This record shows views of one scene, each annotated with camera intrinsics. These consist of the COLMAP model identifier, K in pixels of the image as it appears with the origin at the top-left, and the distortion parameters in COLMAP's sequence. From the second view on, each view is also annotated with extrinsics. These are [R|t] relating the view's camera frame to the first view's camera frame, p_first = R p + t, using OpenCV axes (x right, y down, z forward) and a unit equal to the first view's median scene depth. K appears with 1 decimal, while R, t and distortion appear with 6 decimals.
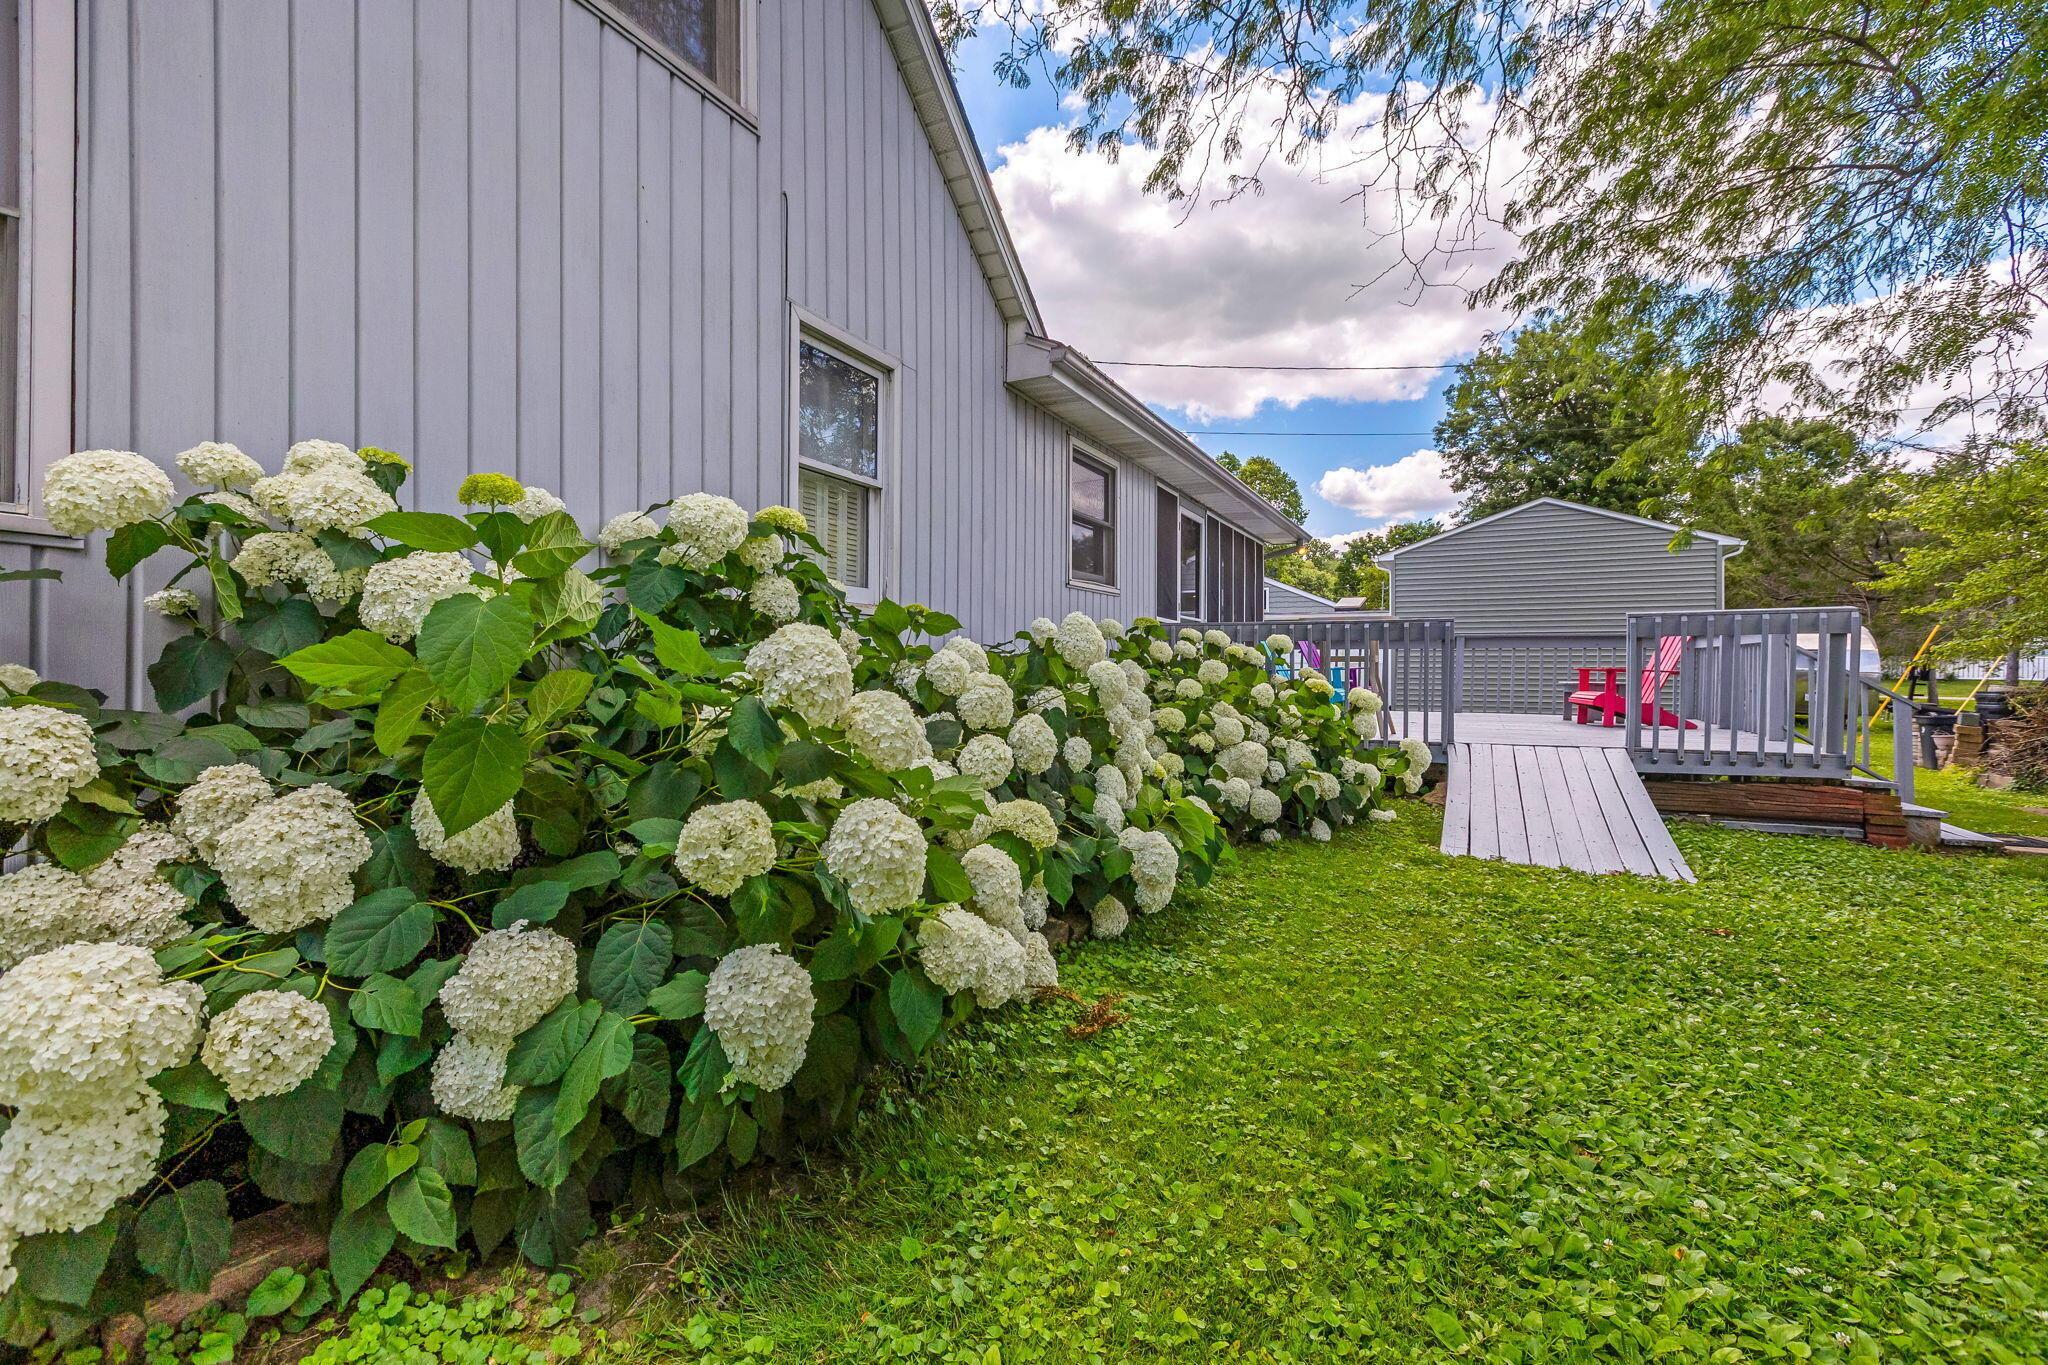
lens RADIAL K [[927.7, 0, 1021.6], [0, 927.7, 682.5], [0, 0, 1]] dist [-0.003830, 0.005092]
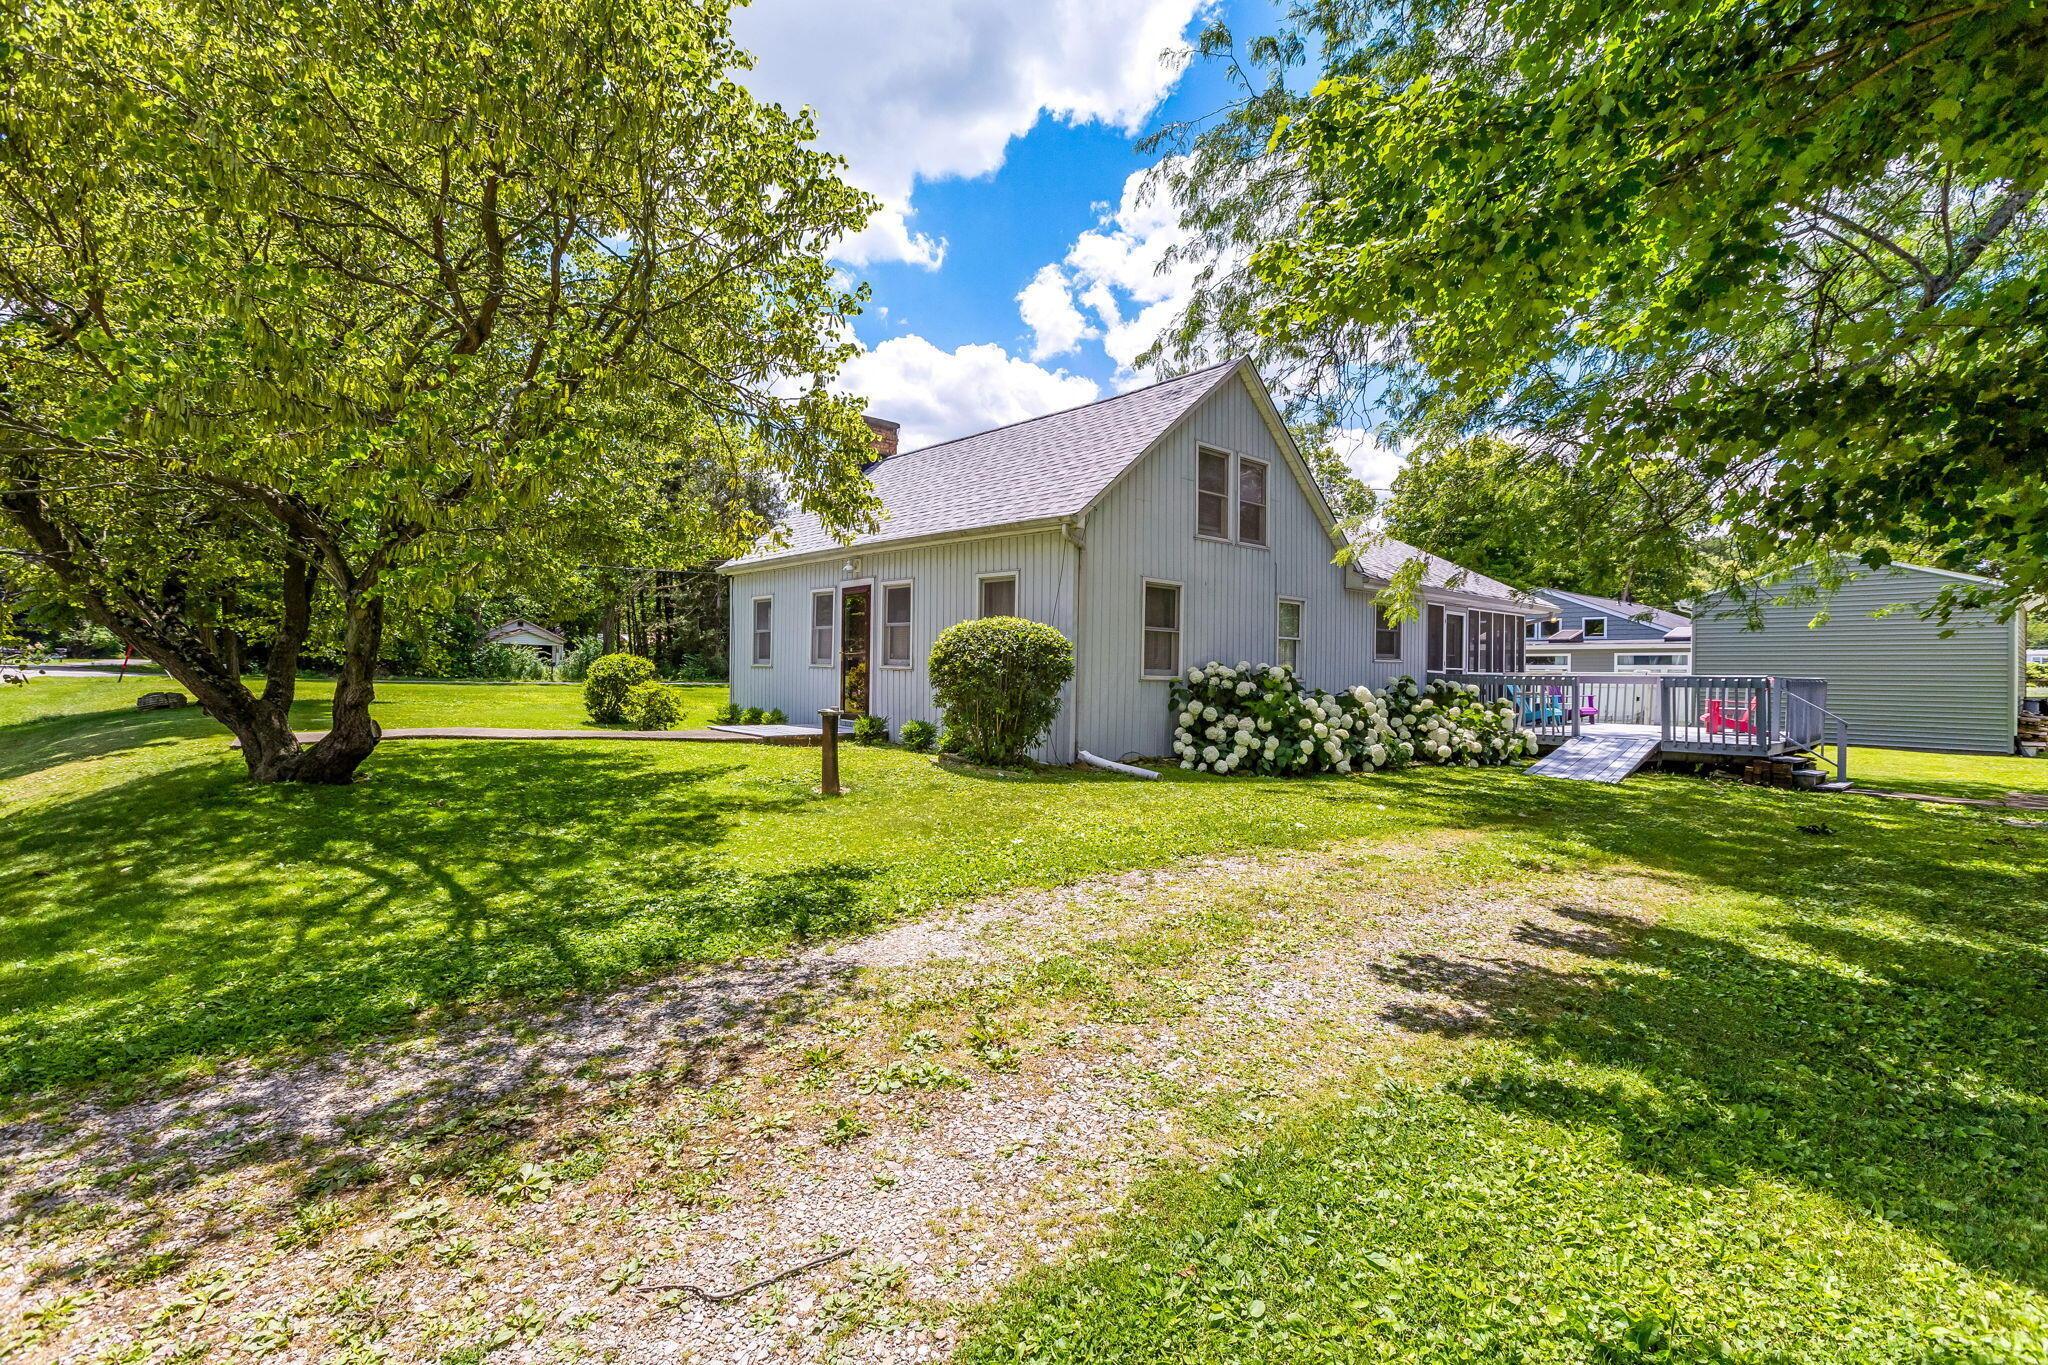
lens RADIAL K [[927.7, 0, 1015.4], [0, 927.7, 680.8], [0, 0, 1]] dist [-0.003830, 0.005092]
pose [[0.929546, 0.015707, -0.368372, 0.126113], [-0.017420, 0.999847, -0.001325, -0.066268], [0.368295, 0.007649, 0.929678, -2.706313]]
